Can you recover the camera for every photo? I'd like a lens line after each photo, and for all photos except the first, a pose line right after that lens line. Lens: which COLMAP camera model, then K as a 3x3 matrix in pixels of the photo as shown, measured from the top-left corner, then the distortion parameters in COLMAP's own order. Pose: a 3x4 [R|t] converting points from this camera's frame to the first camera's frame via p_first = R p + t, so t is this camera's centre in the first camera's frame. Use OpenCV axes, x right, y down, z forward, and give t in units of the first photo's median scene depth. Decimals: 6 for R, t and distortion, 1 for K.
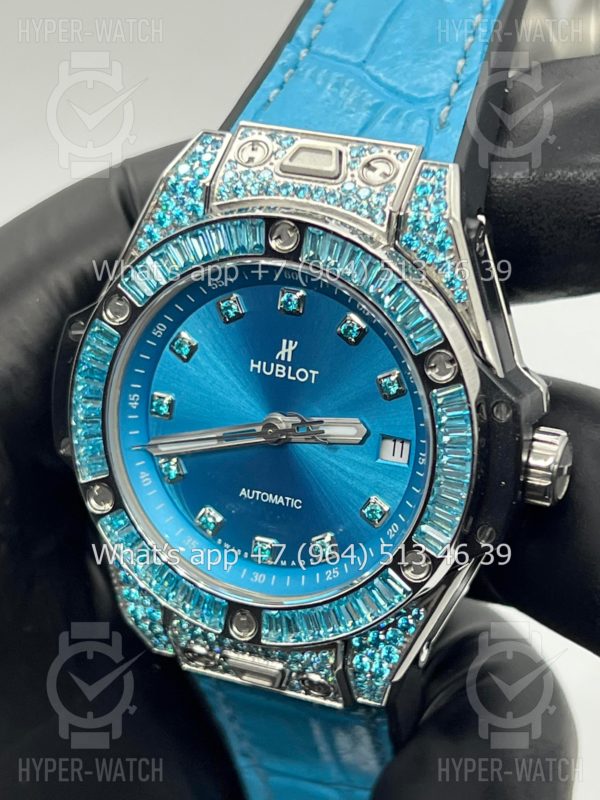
lens RADIAL K [[1863.7, 0, 294.5], [0, 1863.7, 402.8], [0, 0, 1]] dist [0.213565, 0.000000]
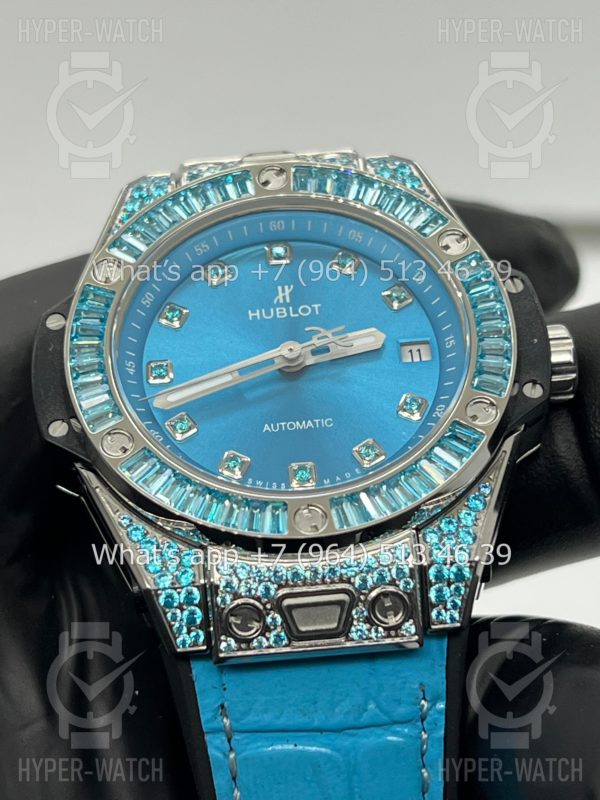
lens RADIAL K [[1863.7, 0, 293.1], [0, 1863.7, 393.6], [0, 0, 1]] dist [0.213565, 0.000000]
pose [[0.916176, 0.020968, 0.400227, -0.399617], [0.261156, 0.726268, -0.635871, 0.649546], [-0.304005, 0.687092, 0.659914, 0.370286]]
